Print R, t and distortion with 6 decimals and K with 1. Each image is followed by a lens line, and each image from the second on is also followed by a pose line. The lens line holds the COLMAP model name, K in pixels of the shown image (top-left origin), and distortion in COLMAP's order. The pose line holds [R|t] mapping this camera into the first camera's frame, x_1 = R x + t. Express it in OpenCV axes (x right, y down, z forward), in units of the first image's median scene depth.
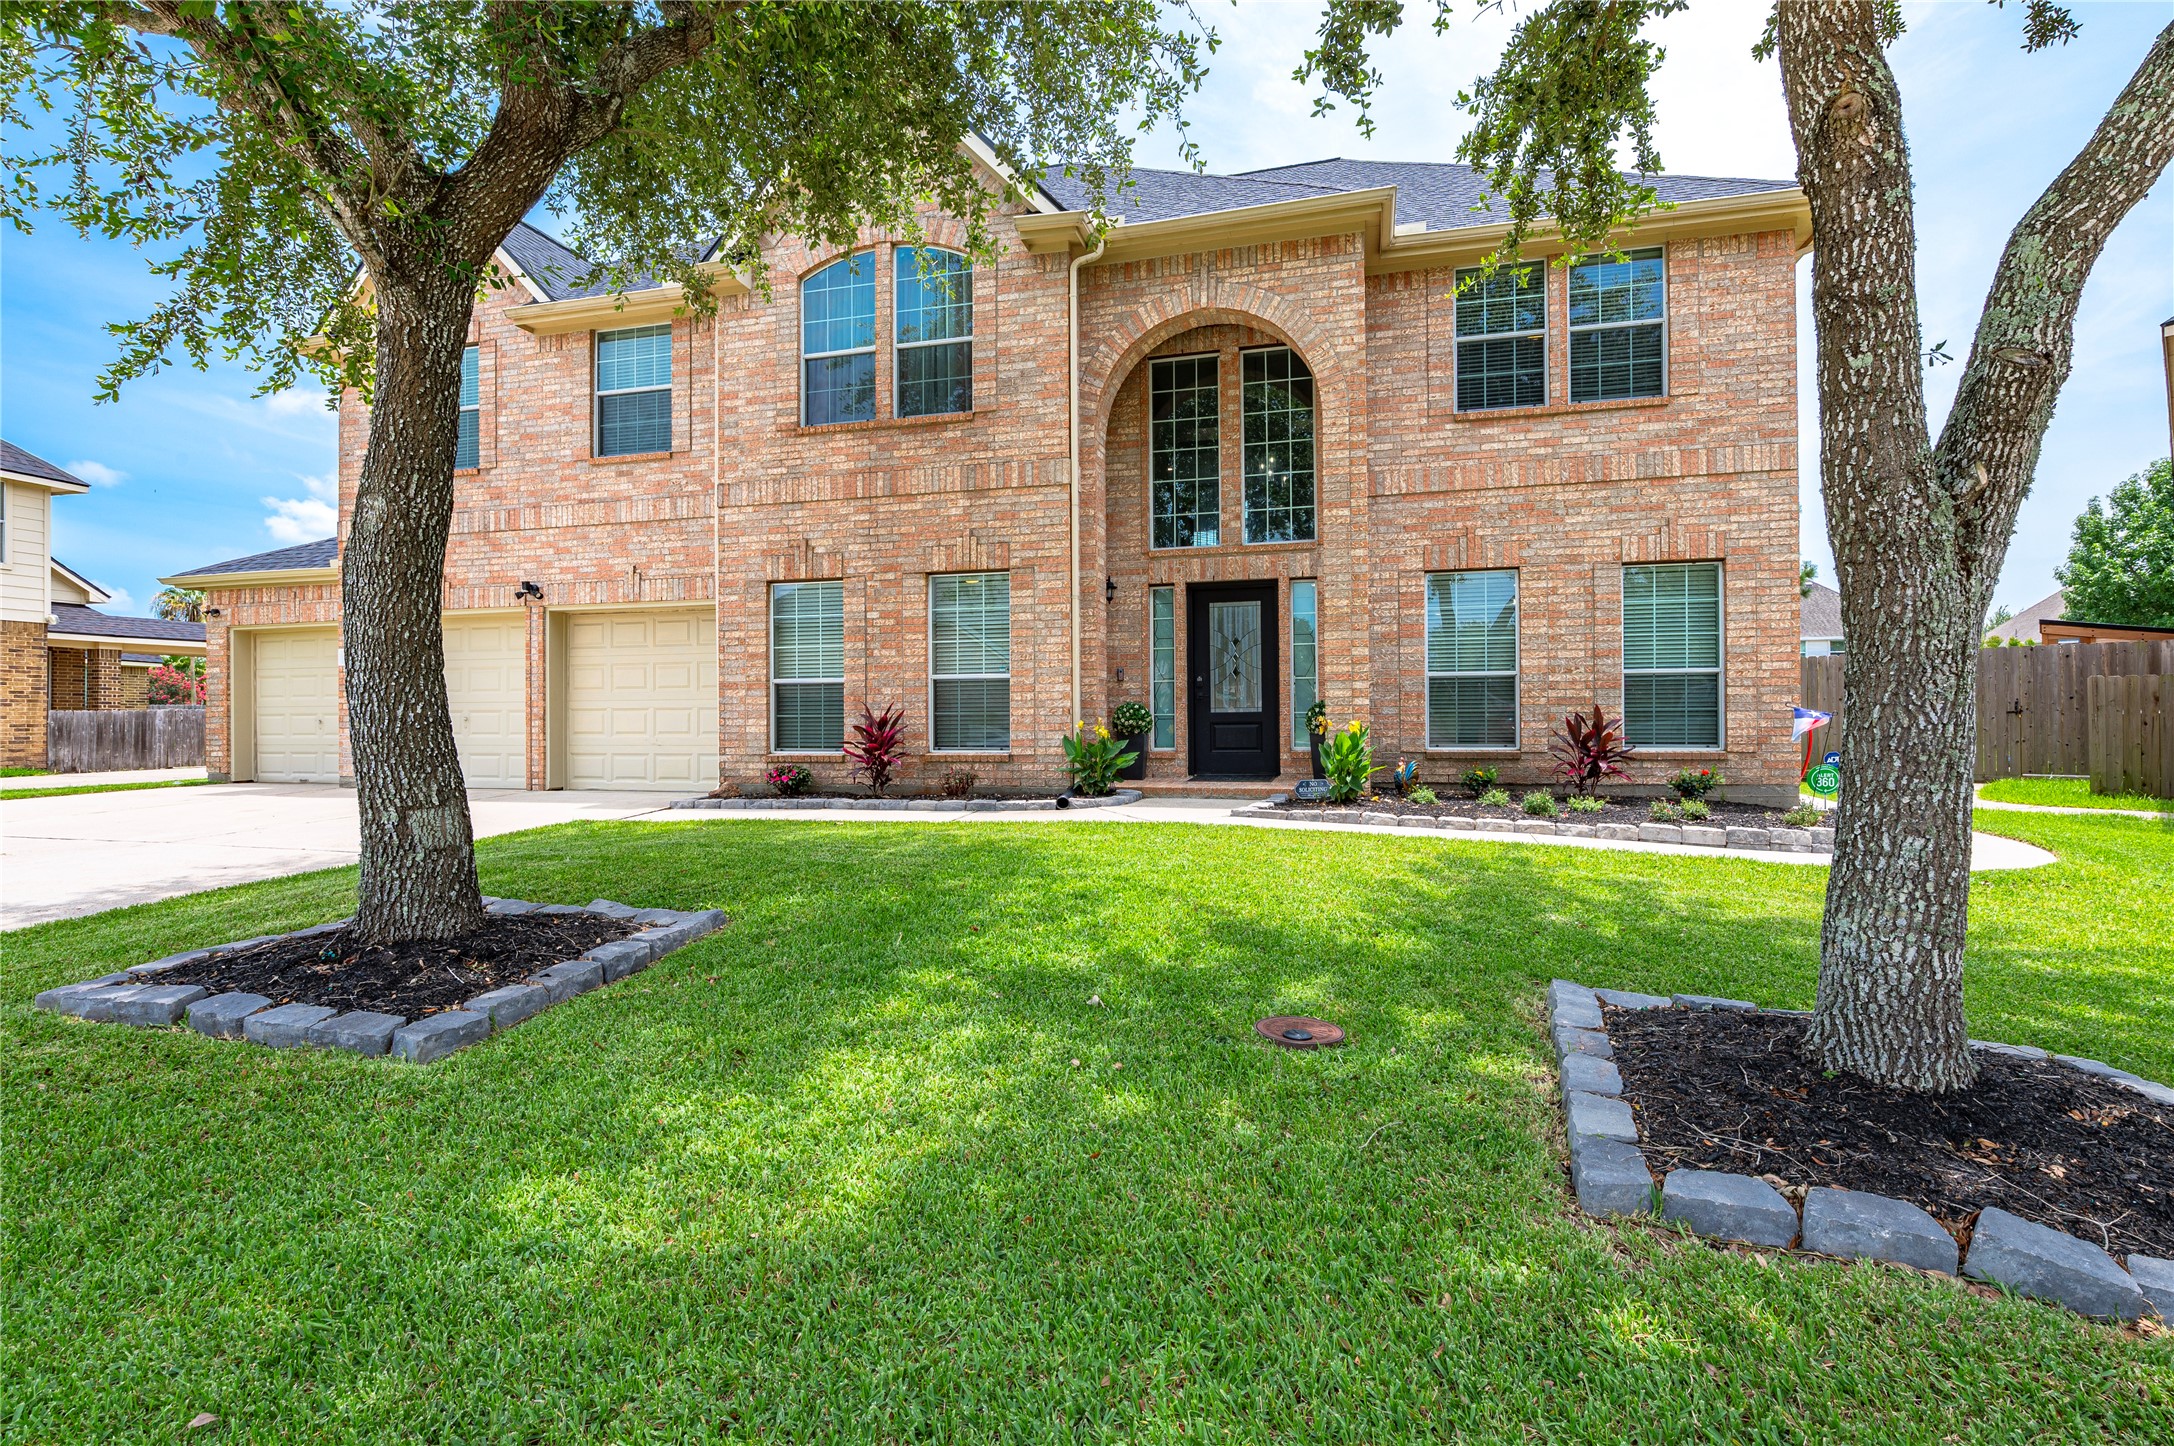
lens RADIAL K [[1057.2, 0, 1079.2], [0, 1057.2, 712.8], [0, 0, 1]] dist [-0.002569, -0.000479]
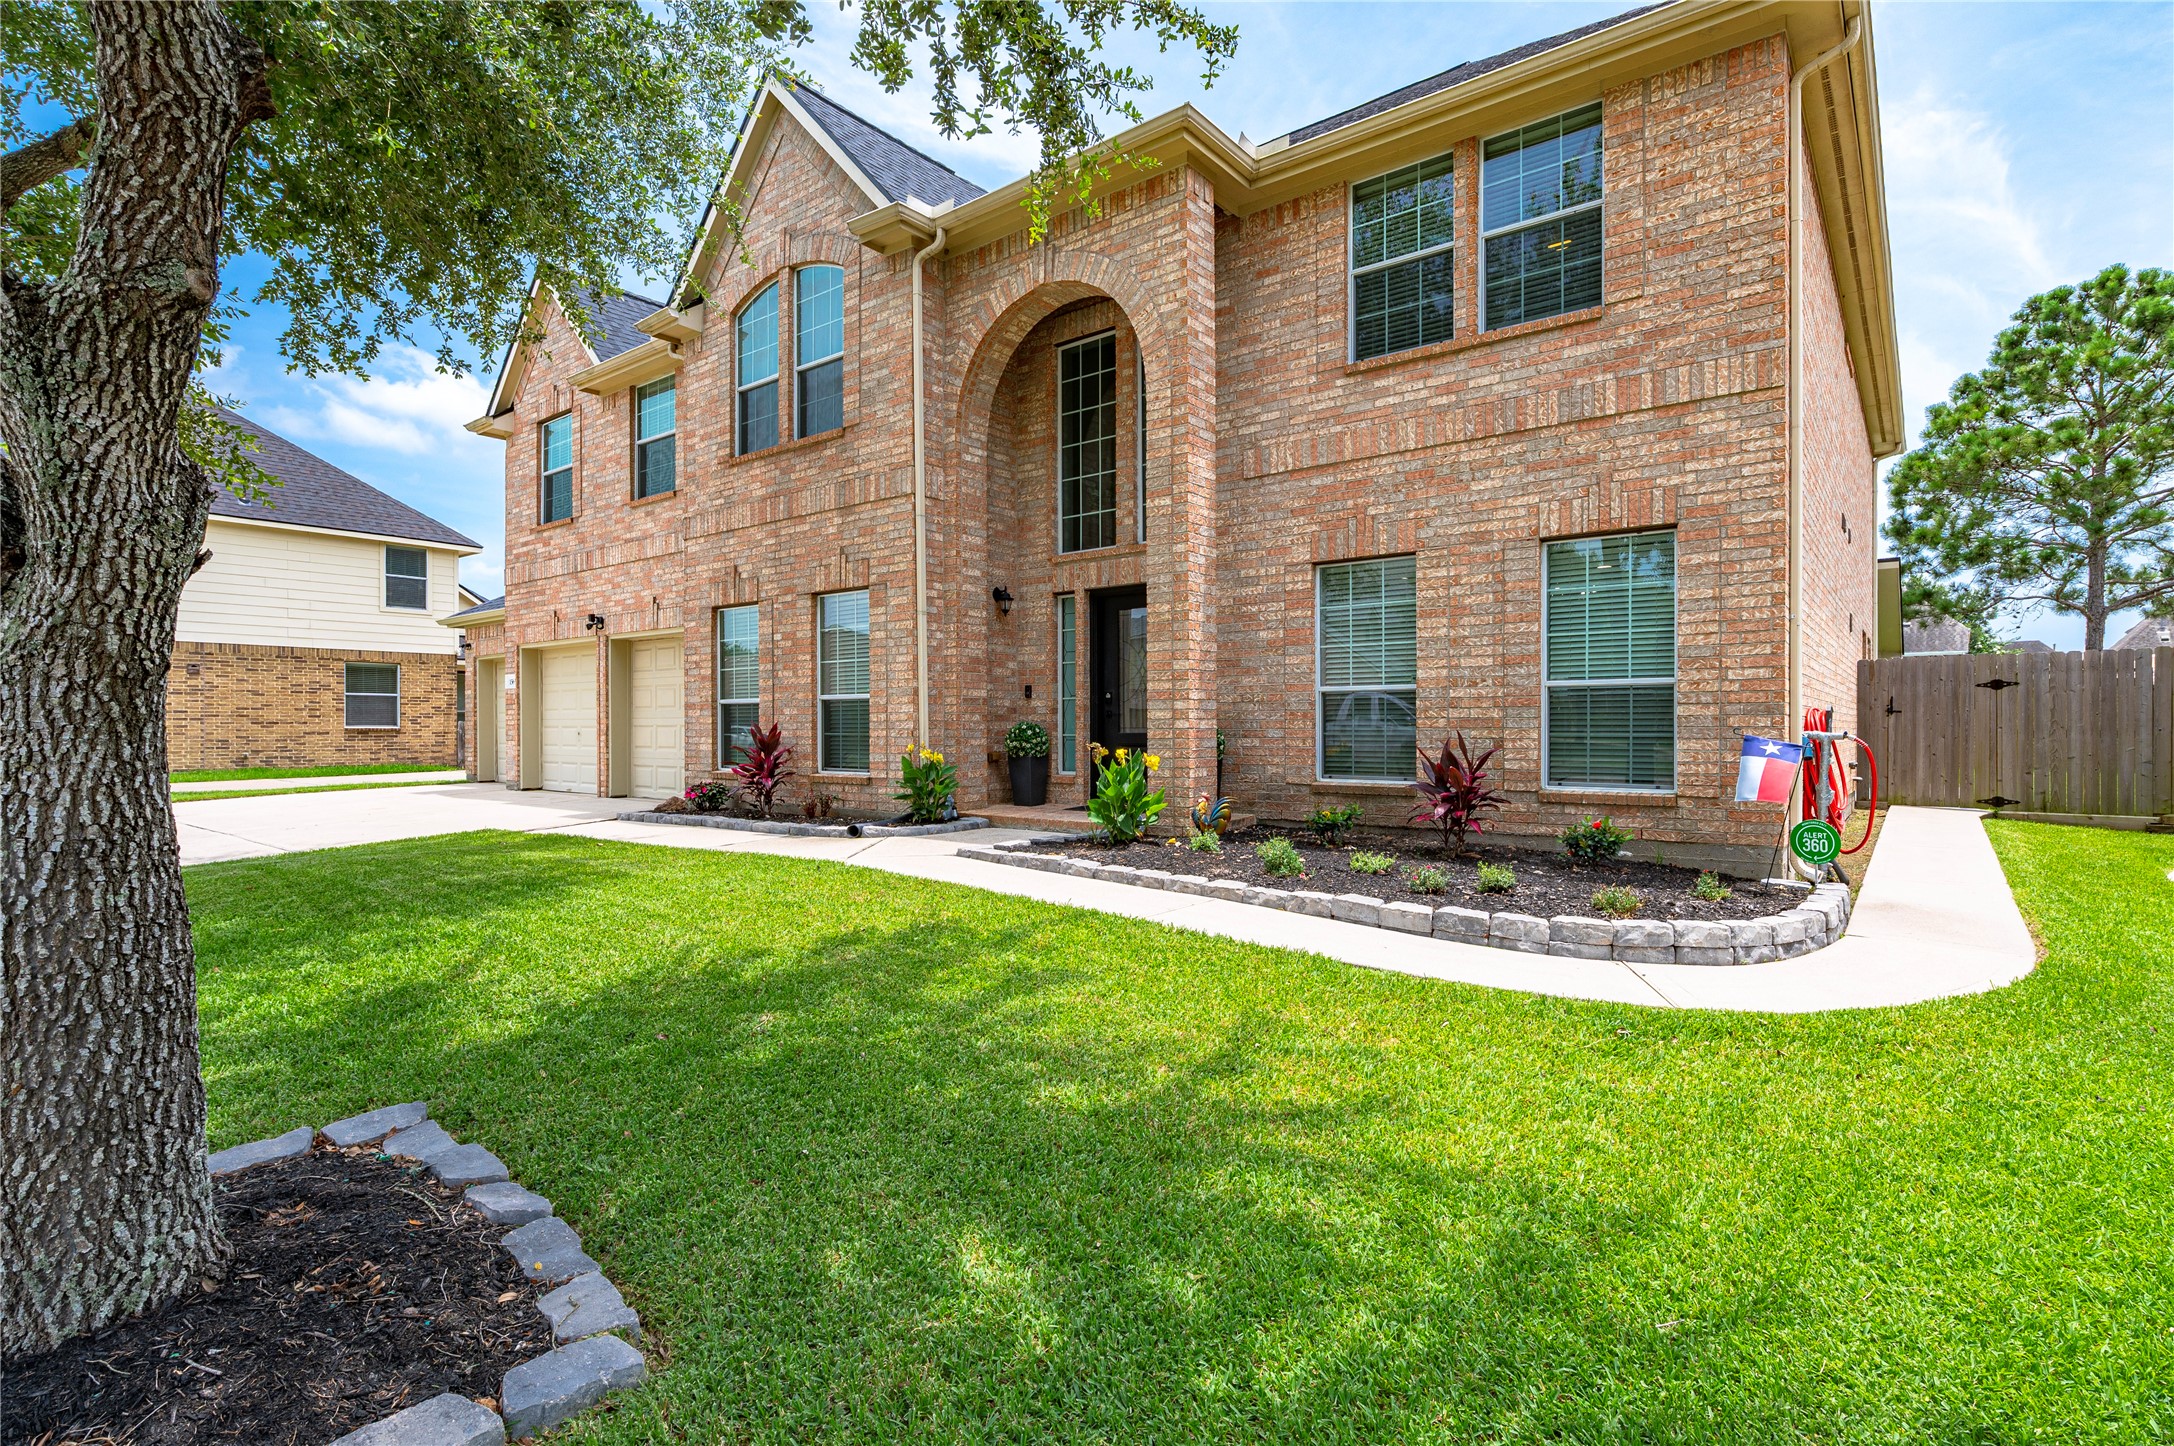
lens RADIAL K [[1057.2, 0, 1085.6], [0, 1057.2, 729.6], [0, 0, 1]] dist [-0.002569, -0.000479]
pose [[0.923083, 0.003545, -0.384584, 0.492936], [0.001857, 0.999905, 0.013672, -0.017238], [0.384596, -0.013335, 0.922989, 0.179595]]
